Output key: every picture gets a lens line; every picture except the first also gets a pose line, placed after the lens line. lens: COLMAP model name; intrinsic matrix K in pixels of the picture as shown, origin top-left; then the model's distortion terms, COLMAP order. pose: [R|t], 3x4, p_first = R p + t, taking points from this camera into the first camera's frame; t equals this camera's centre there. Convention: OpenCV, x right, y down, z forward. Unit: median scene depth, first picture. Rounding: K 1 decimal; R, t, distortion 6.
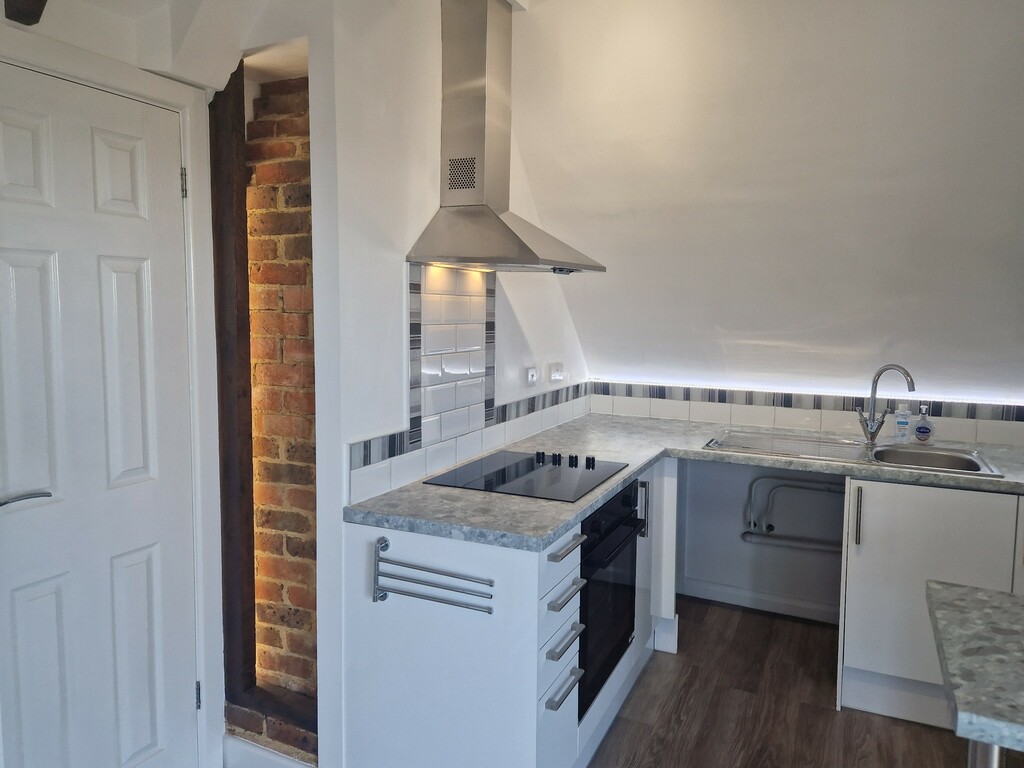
lens RADIAL K [[702.0, 0, 507.2], [0, 702.0, 379.3], [0, 0, 1]] dist [0.042376, -0.004672]
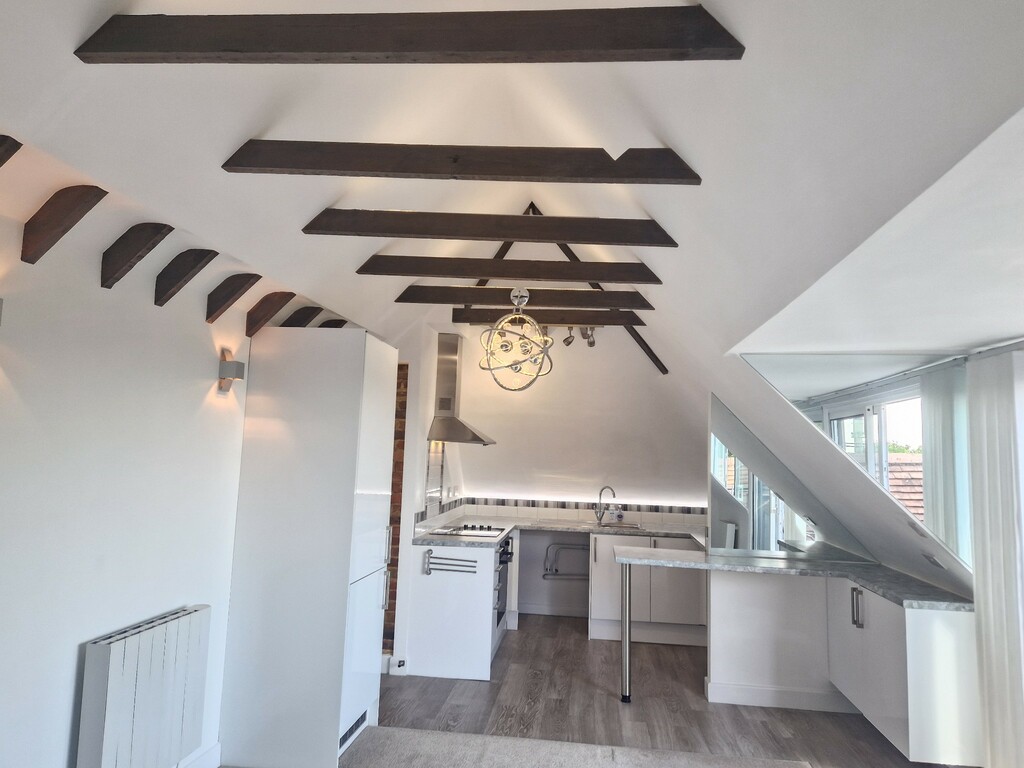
lens RADIAL K [[702.0, 0, 515.0], [0, 702.0, 385.3], [0, 0, 1]] dist [0.042376, -0.004672]
pose [[0.939508, 0.051946, 0.338565, -0.493828], [0.012936, 0.982347, -0.186618, 0.075155], [-0.342283, 0.179709, 0.922251, -0.996684]]
